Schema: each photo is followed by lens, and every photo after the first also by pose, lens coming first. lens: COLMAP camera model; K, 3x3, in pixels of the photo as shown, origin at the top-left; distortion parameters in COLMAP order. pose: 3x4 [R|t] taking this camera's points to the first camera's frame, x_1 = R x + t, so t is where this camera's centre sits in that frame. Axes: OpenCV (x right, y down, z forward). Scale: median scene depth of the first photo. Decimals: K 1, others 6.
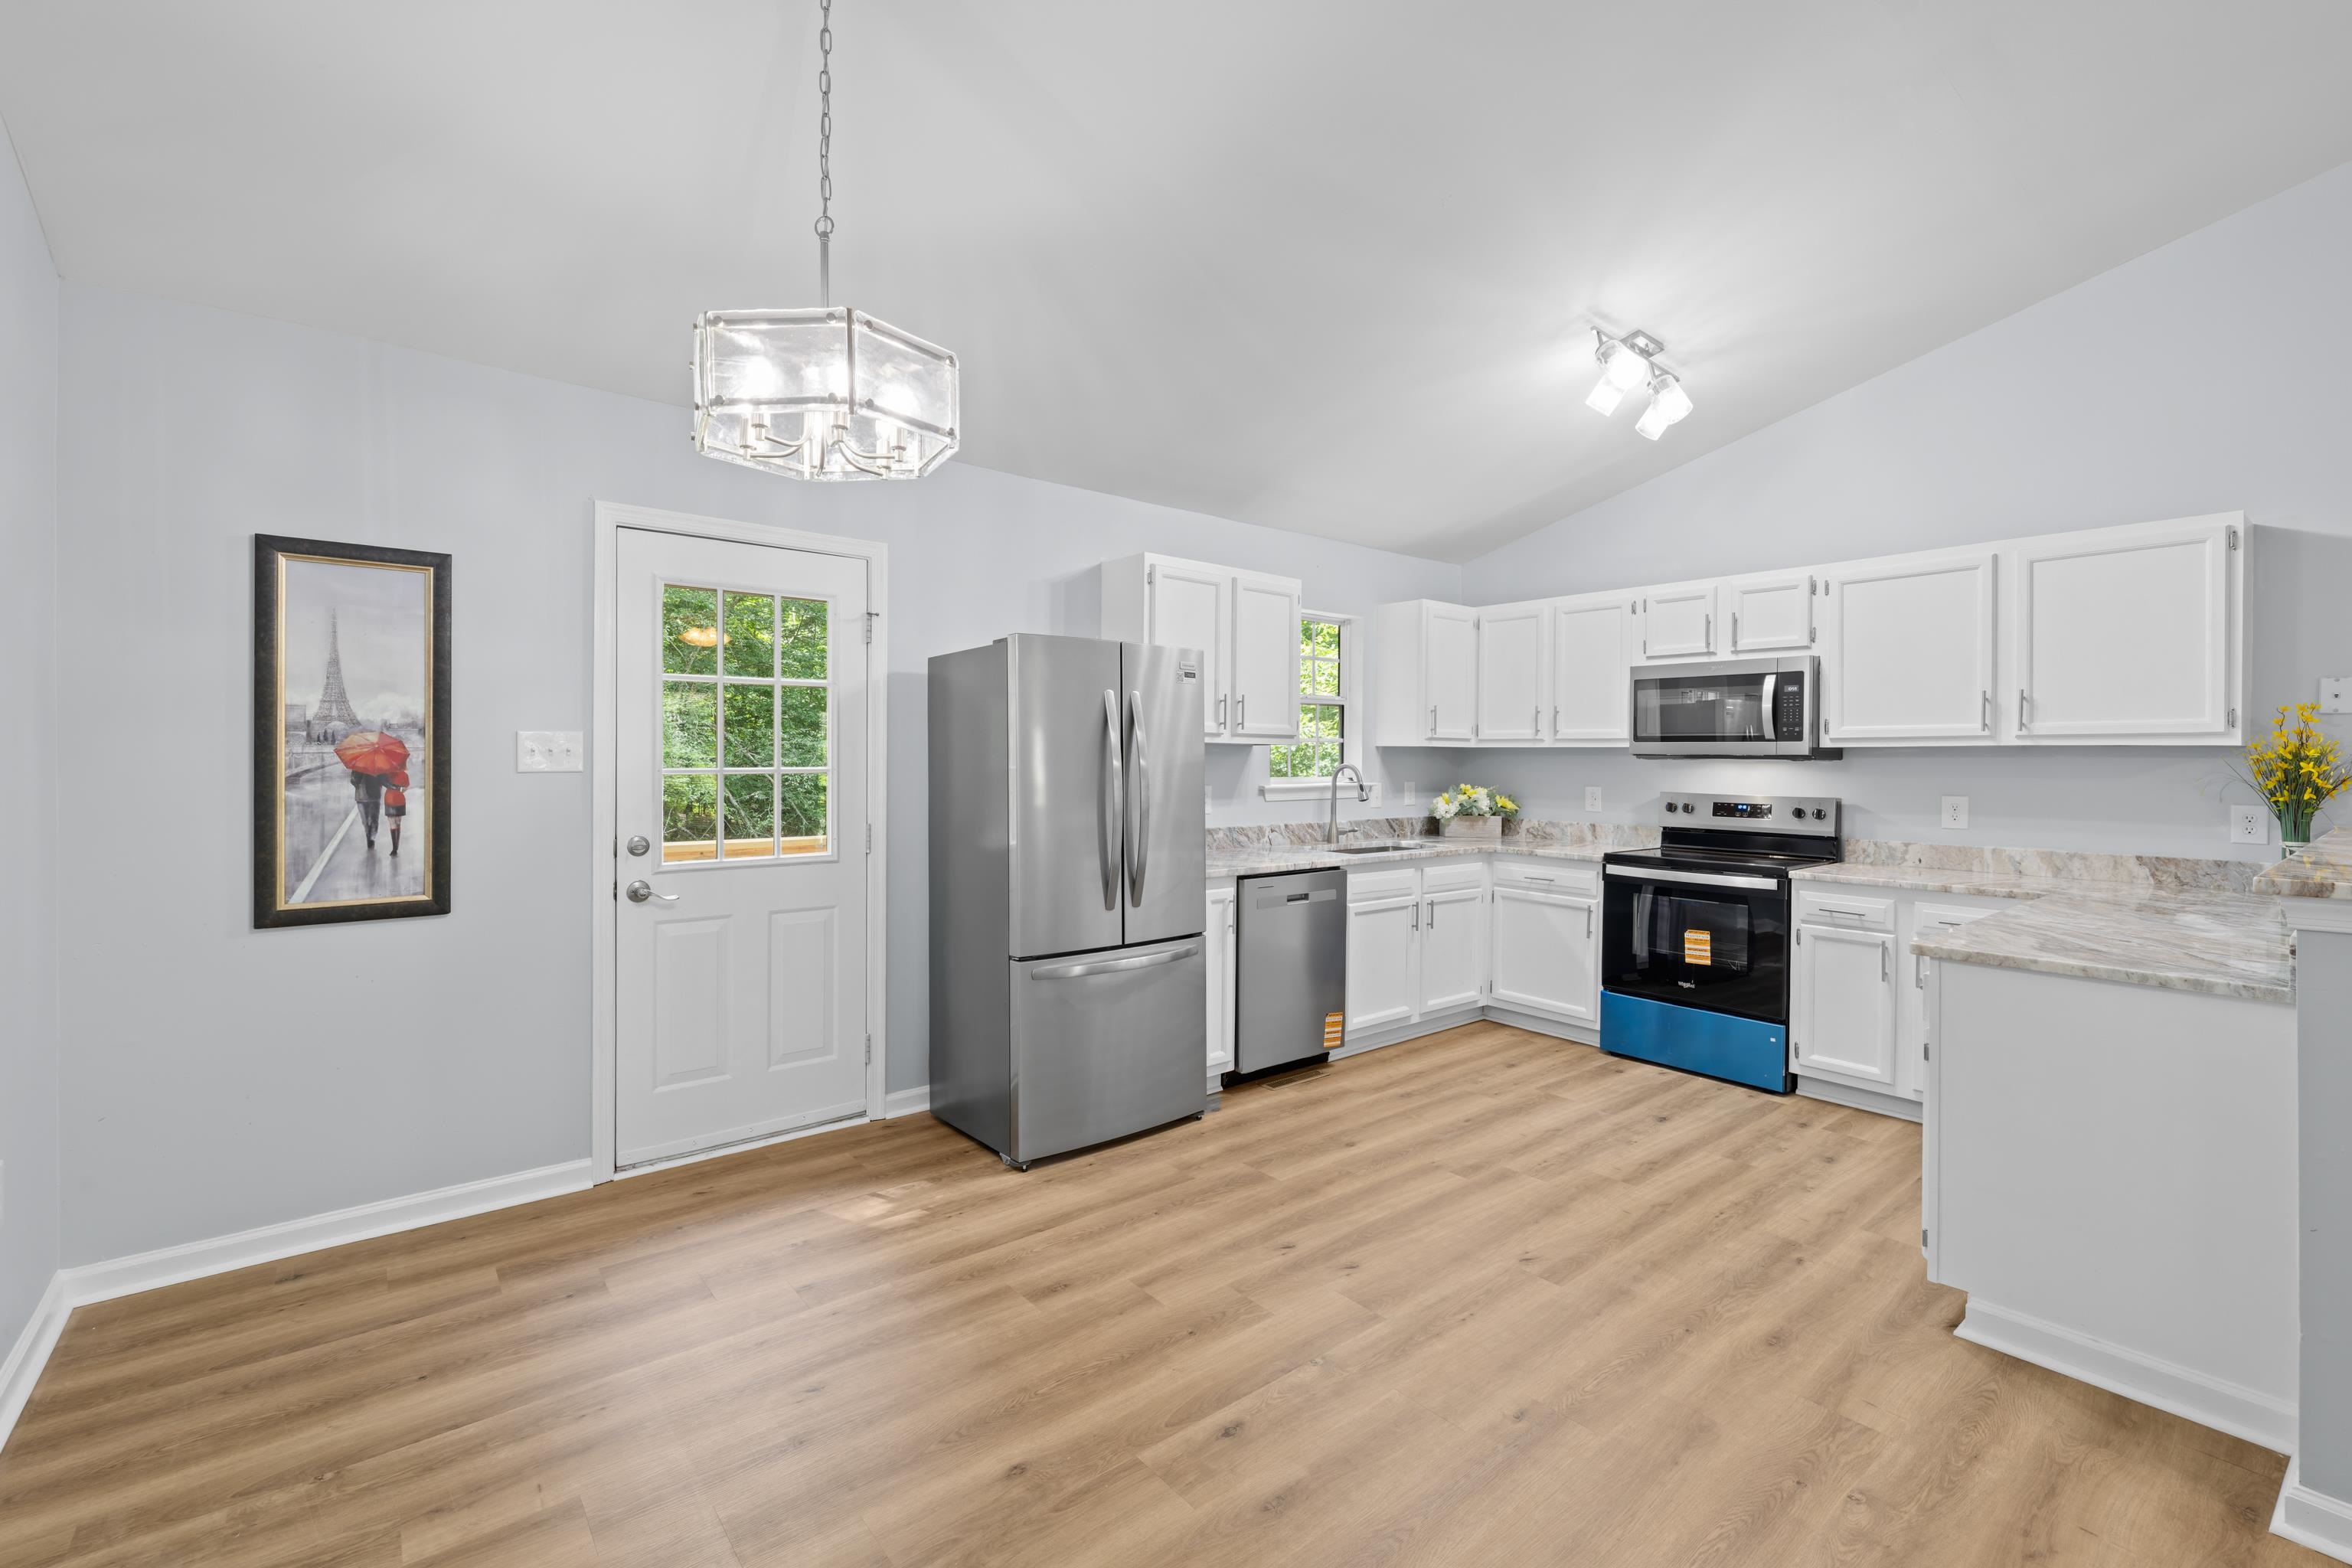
lens RADIAL K [[1012.1, 0, 1180.9], [0, 1012.1, 763.1], [0, 0, 1]] dist [0.001650, 0.000022]
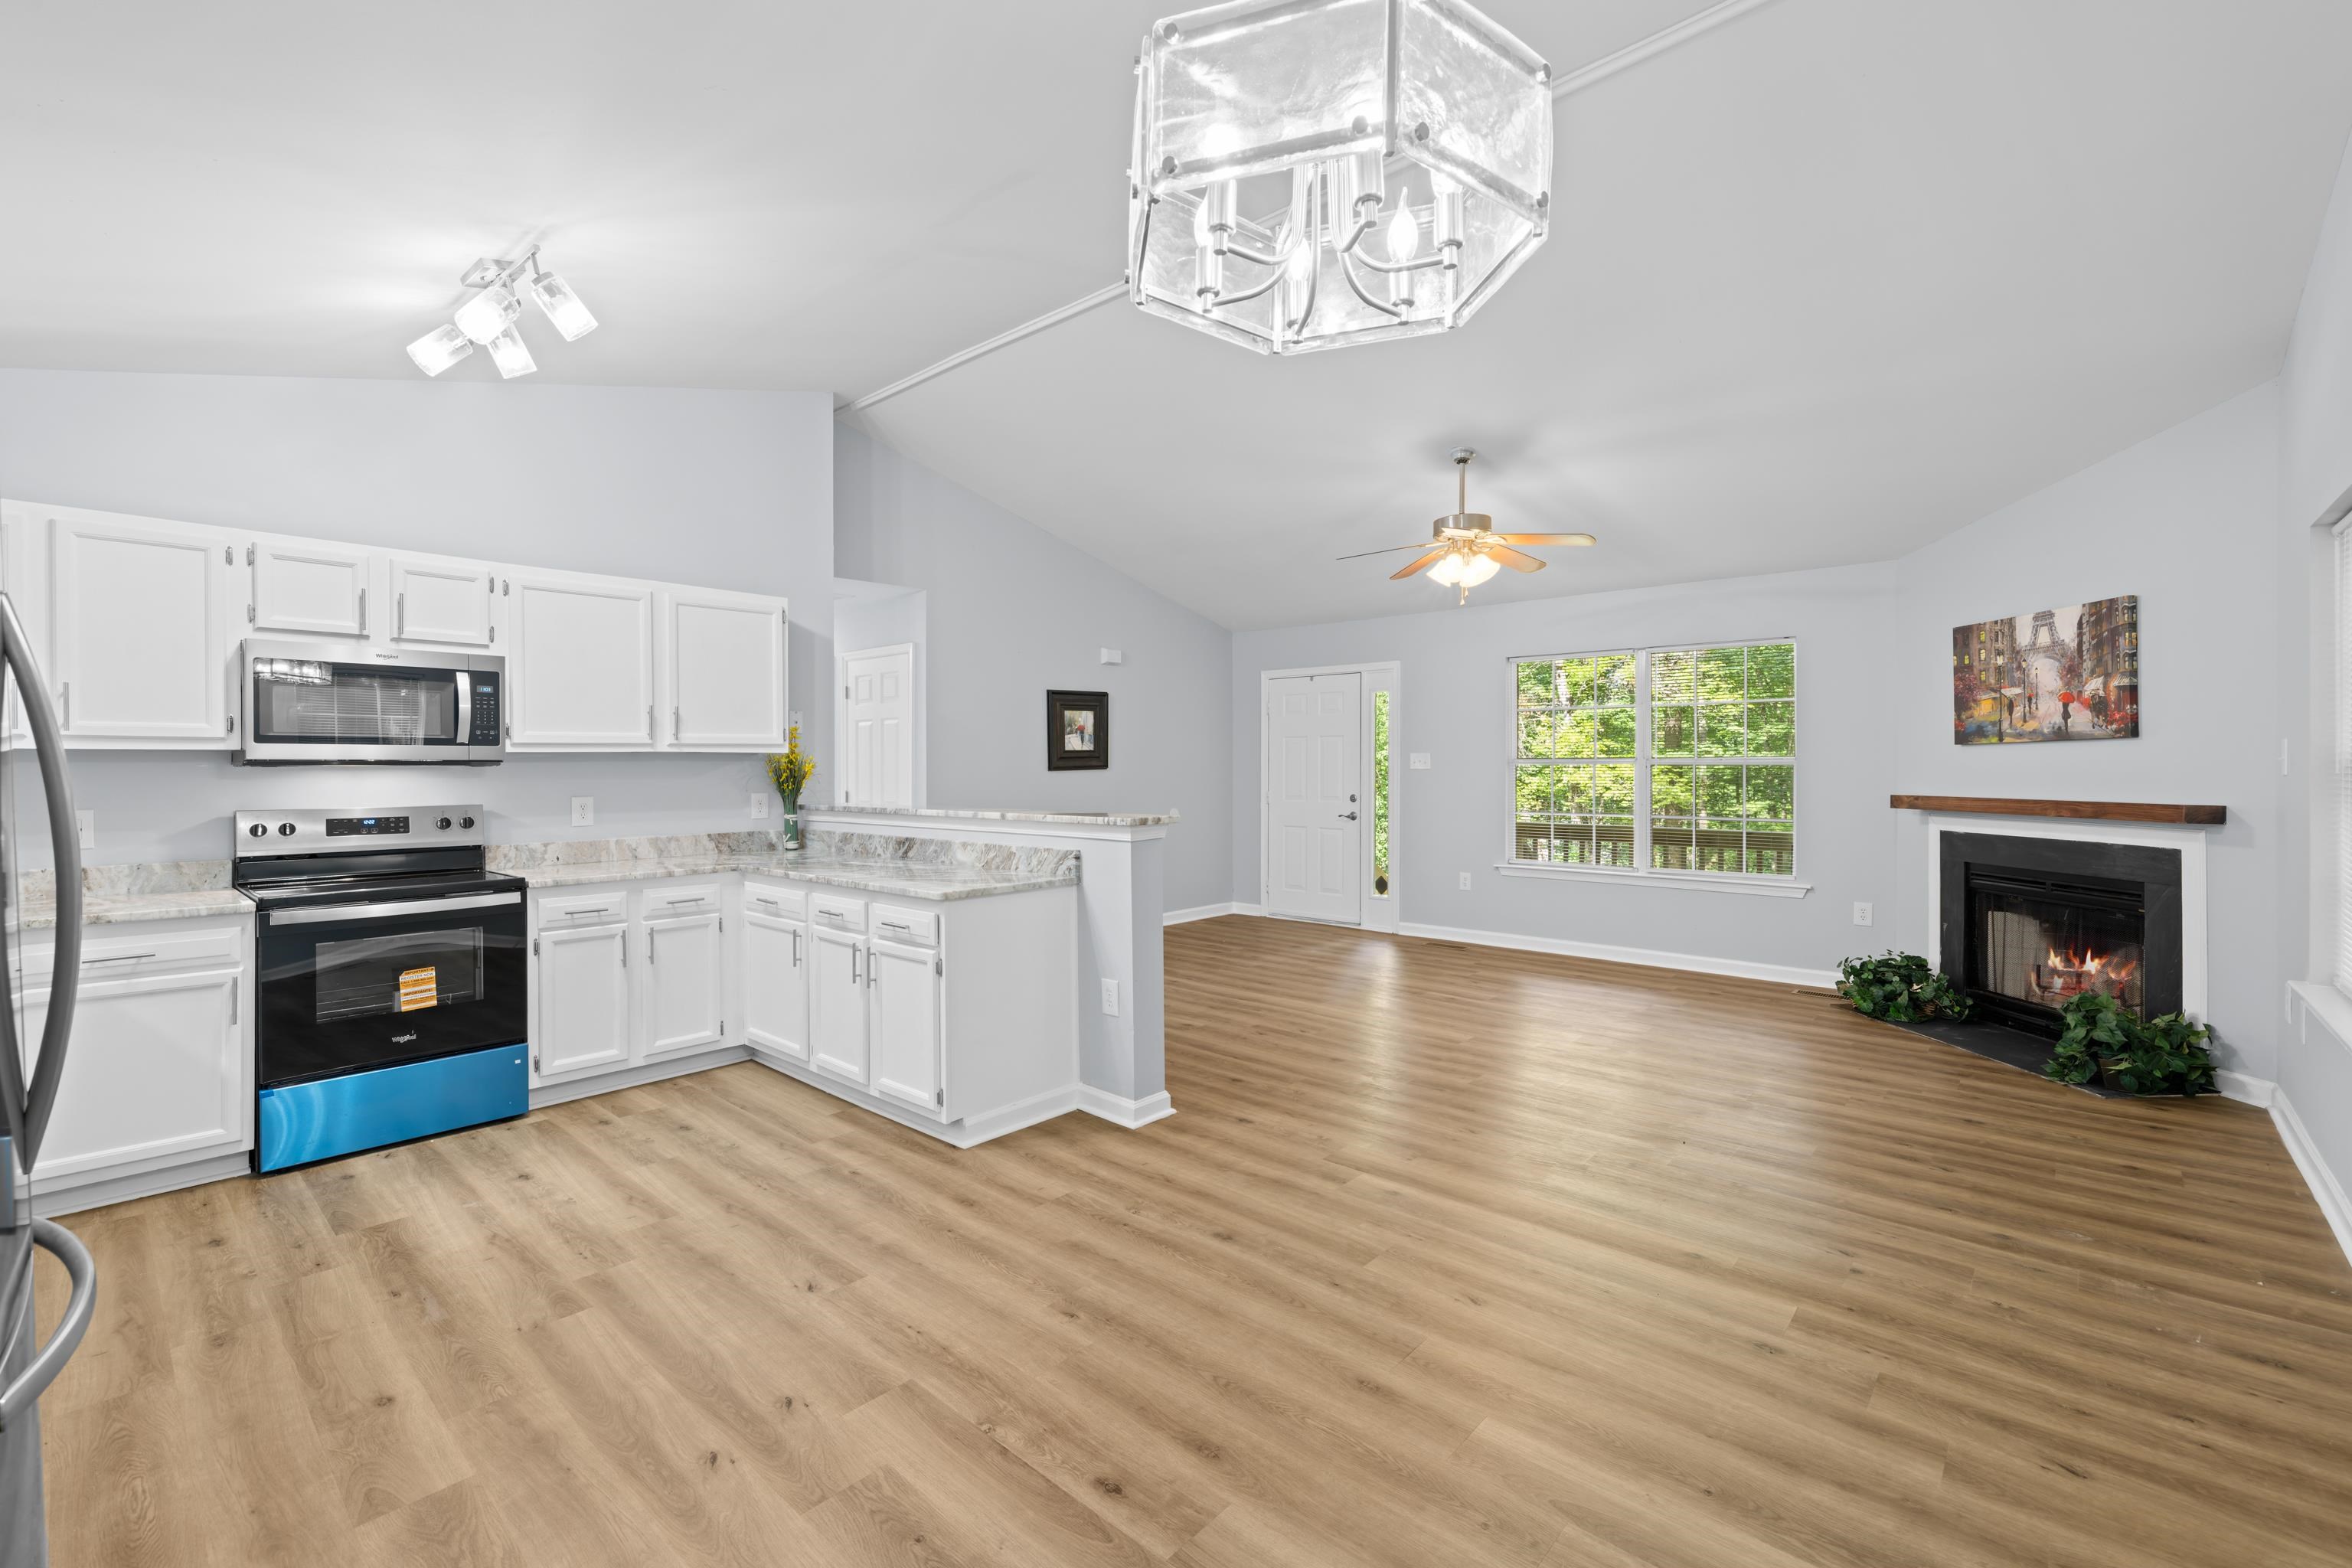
lens RADIAL K [[997.8, 0, 1175.0], [0, 997.8, 770.2], [0, 0, 1]] dist [0.000319, 0.000007]
pose [[-0.150214, -0.012638, 0.988573, -0.463026], [0.008995, 0.999859, 0.014149, -0.006800], [-0.988613, 0.011018, -0.150080, 0.578377]]
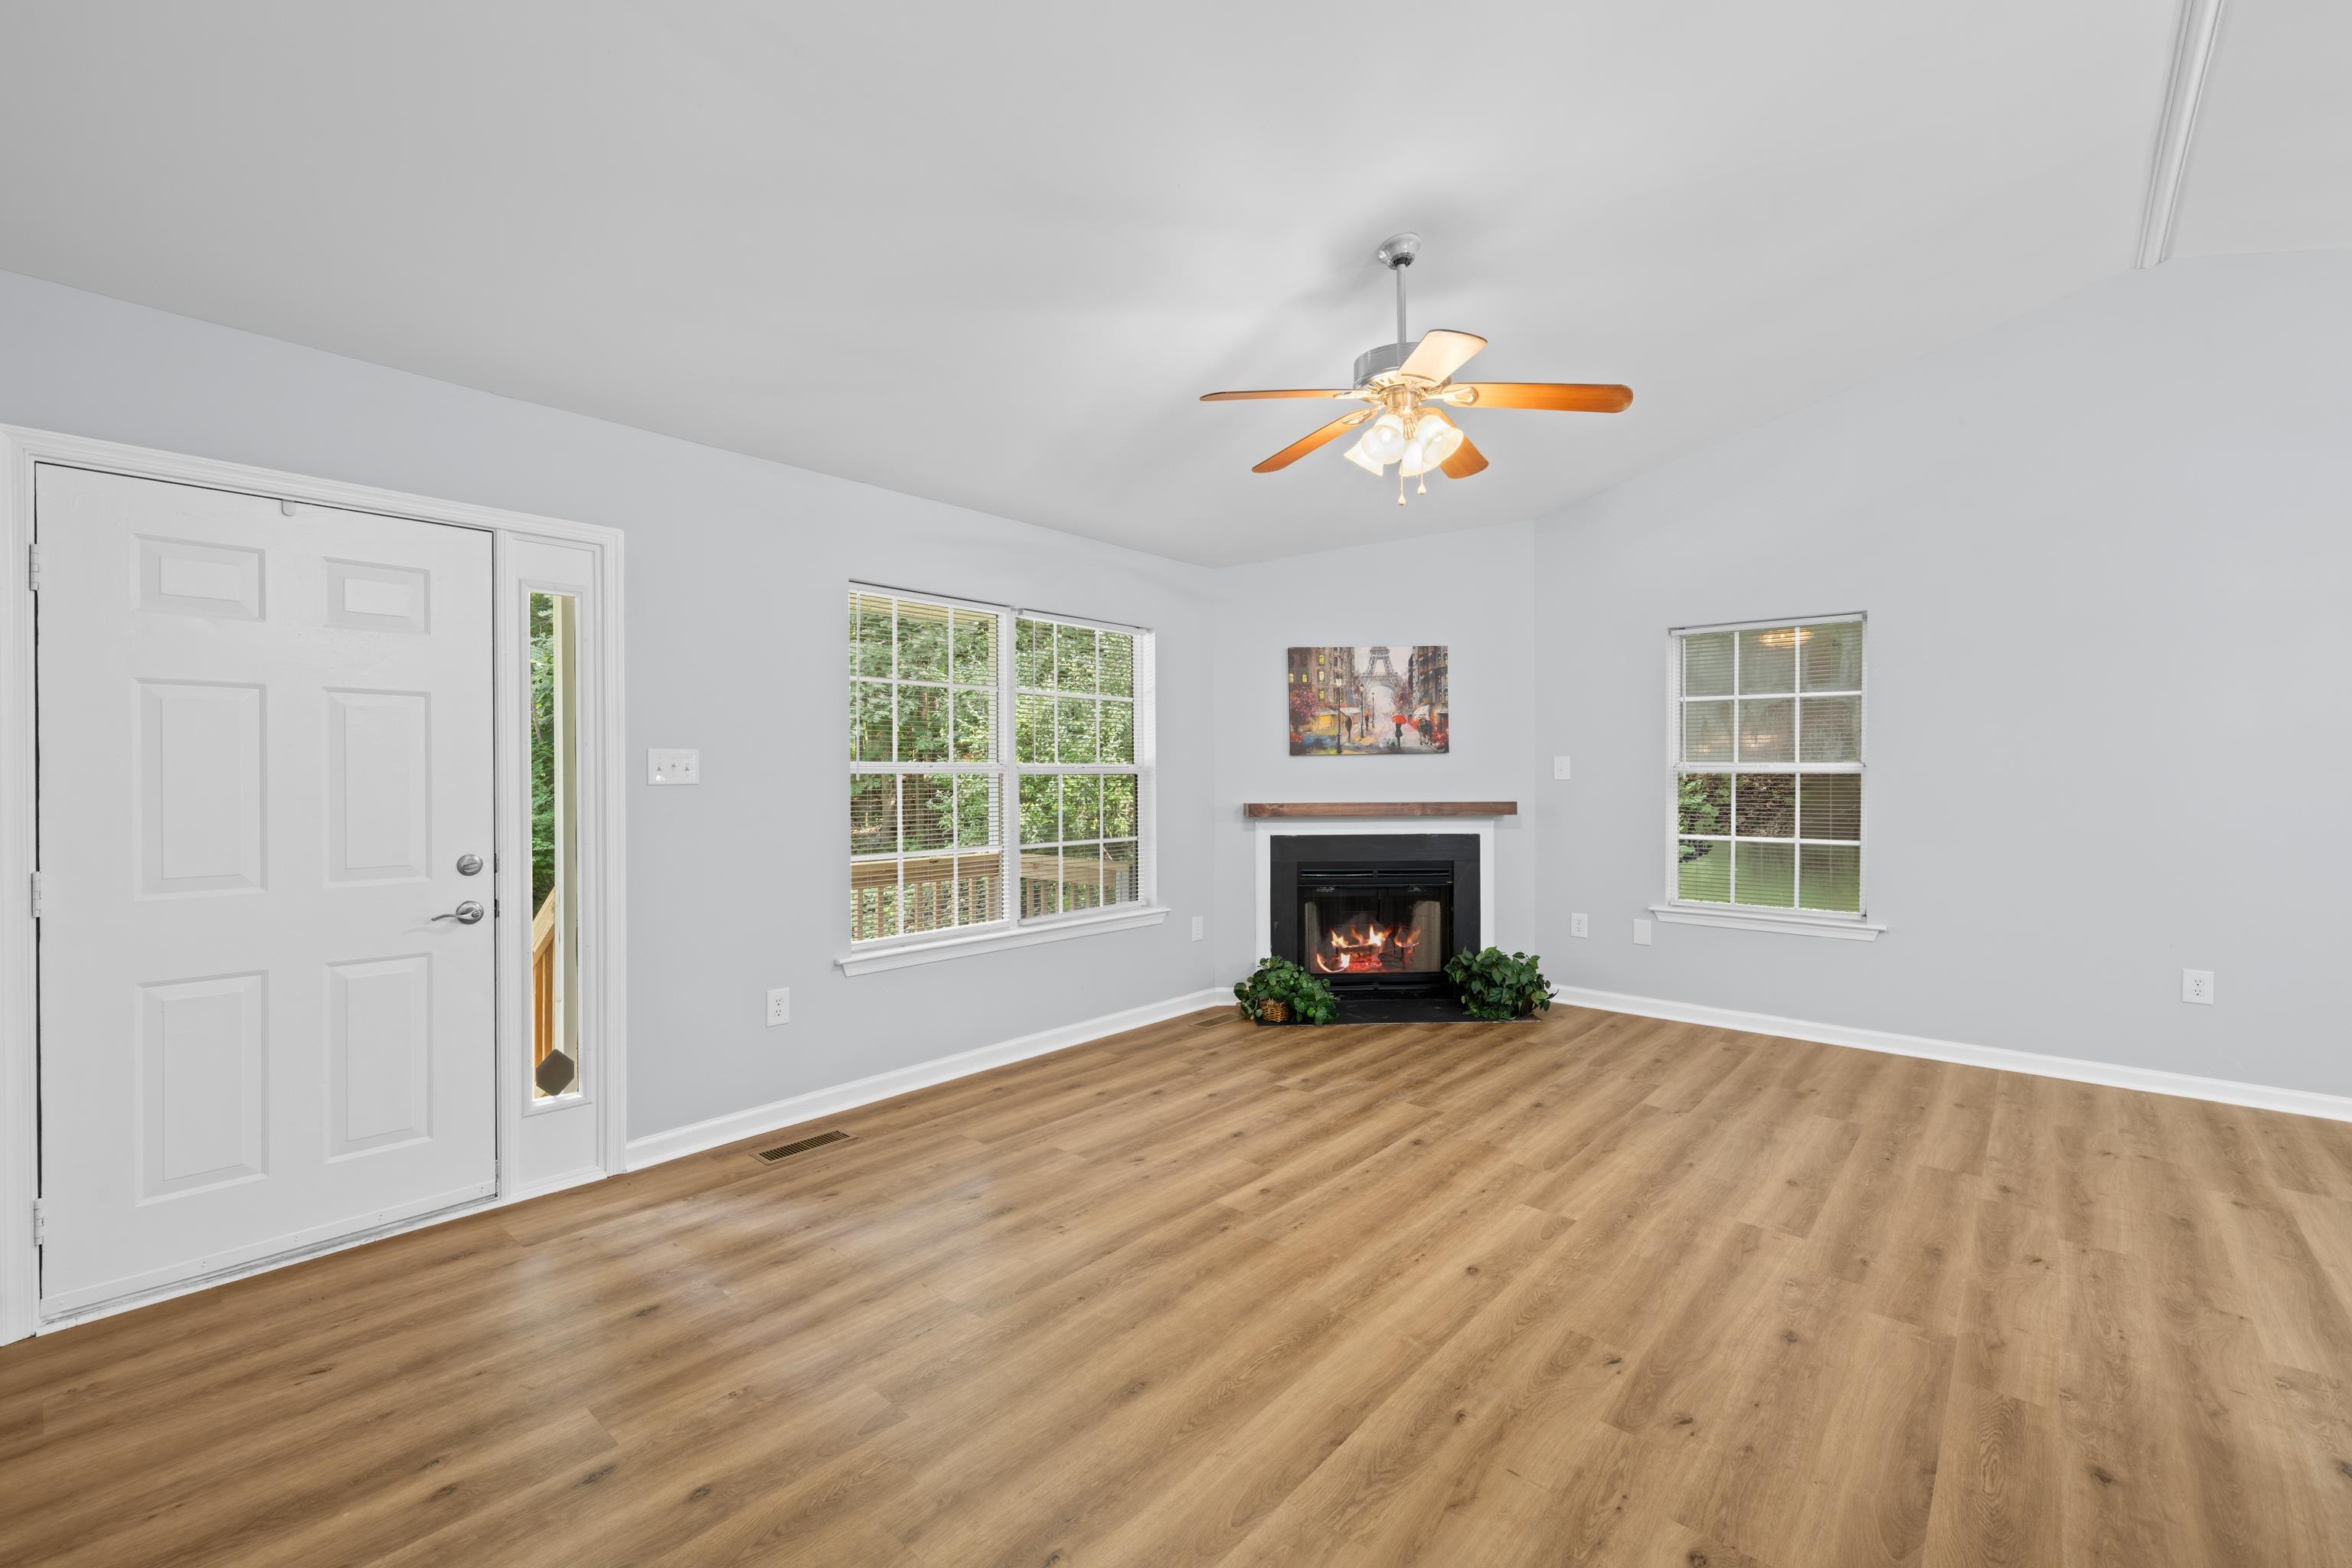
lens RADIAL K [[1001.5, 0, 1174.4], [0, 1001.5, 779.3], [0, 0, 1]] dist [0.000450, 0.000157]
pose [[-0.986103, -0.004292, -0.166079, 1.192657], [-0.006739, 0.999877, 0.014170, 0.003228], [0.165998, 0.015092, -0.986011, 0.762555]]
